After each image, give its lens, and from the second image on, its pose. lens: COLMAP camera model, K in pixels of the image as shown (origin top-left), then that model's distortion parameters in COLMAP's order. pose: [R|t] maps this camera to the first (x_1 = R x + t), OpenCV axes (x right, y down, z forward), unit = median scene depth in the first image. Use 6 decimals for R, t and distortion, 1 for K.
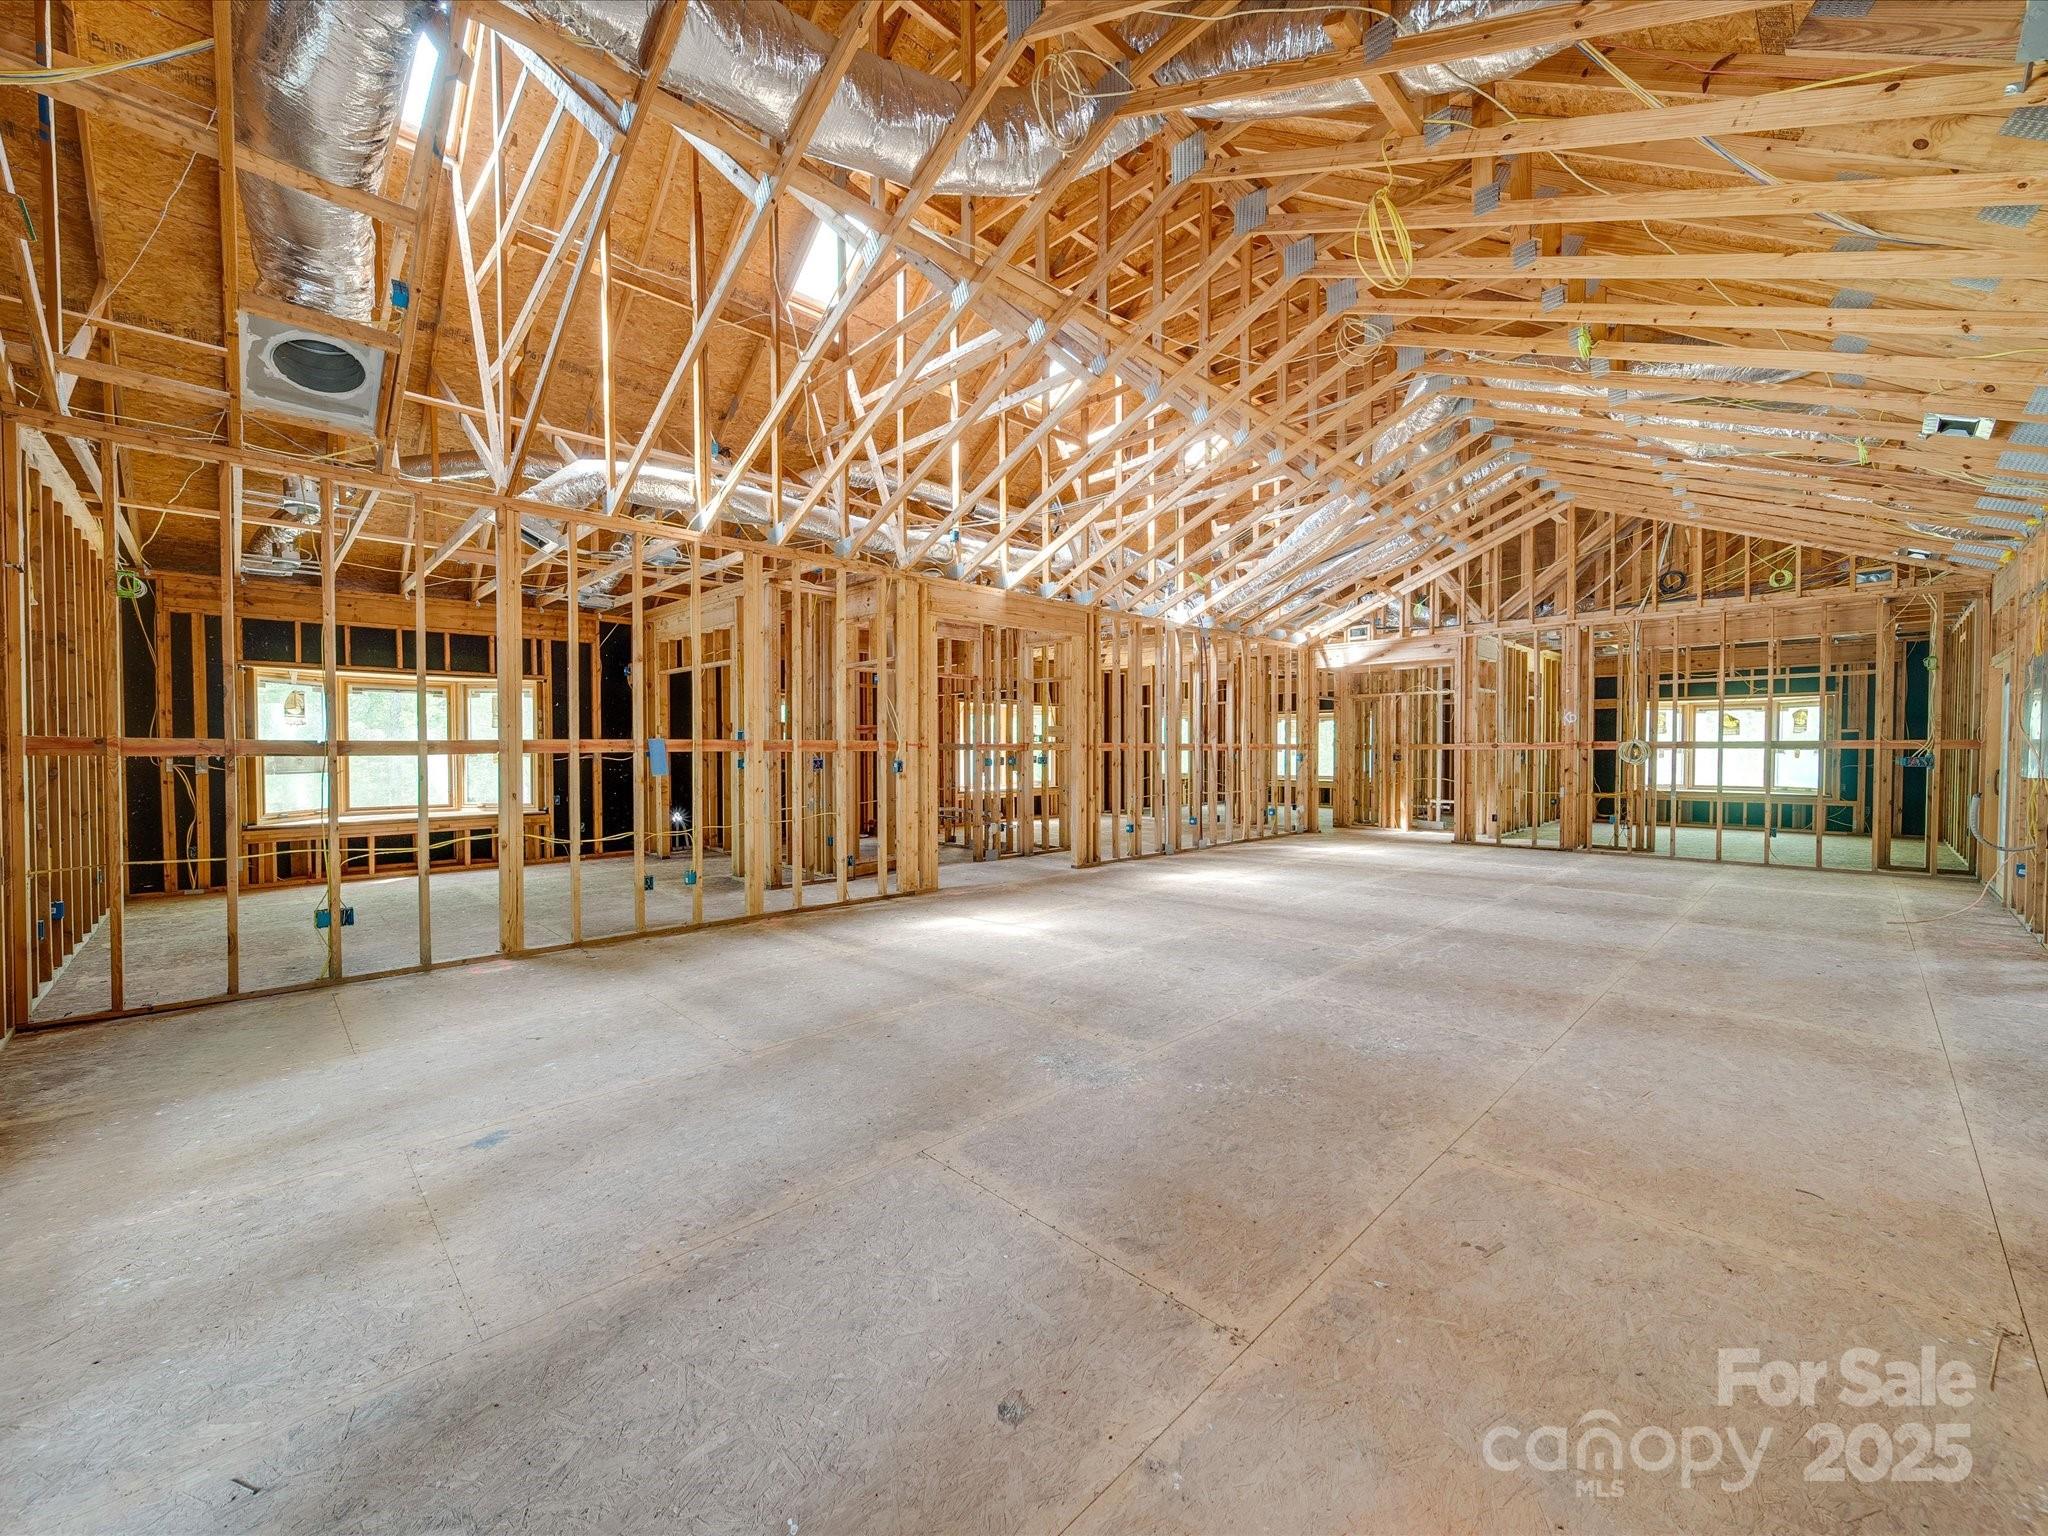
lens RADIAL K [[803.5, 0, 1030.8], [0, 803.5, 766.6], [0, 0, 1]] dist [0.001453, -0.000387]
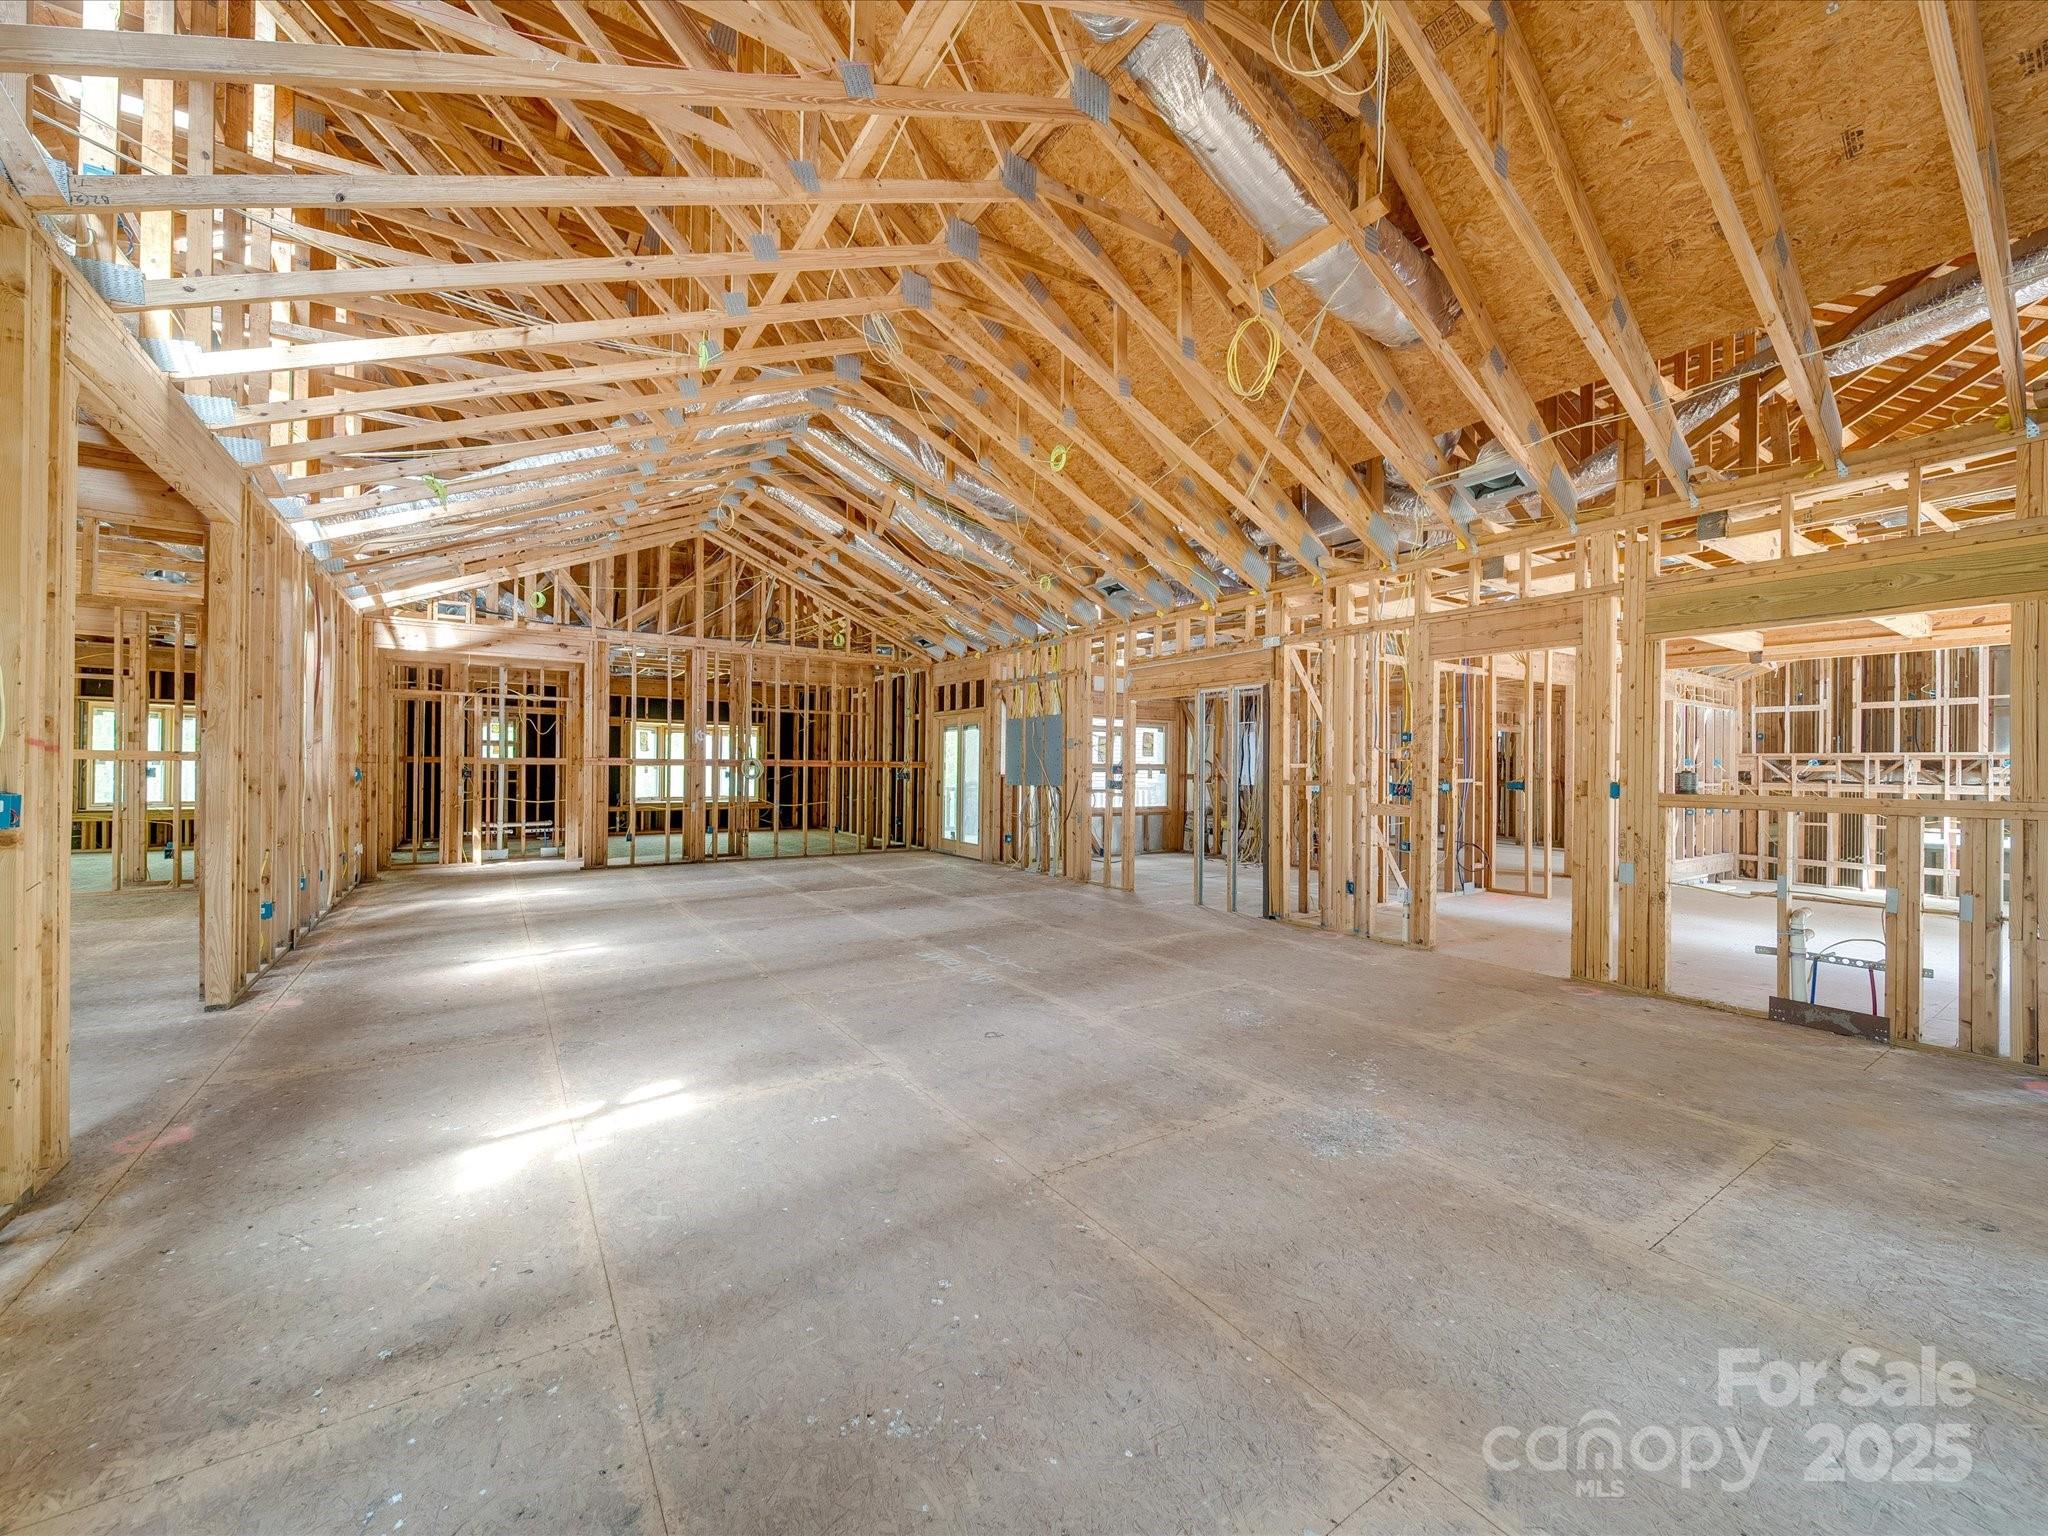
lens RADIAL K [[803.5, 0, 1030.8], [0, 803.5, 766.6], [0, 0, 1]] dist [0.001453, -0.000387]
pose [[0.186173, 0.005879, 0.982499, -0.759875], [0.011776, 0.999897, -0.008214, -0.018263], [-0.982446, 0.013100, 0.186084, 1.031311]]
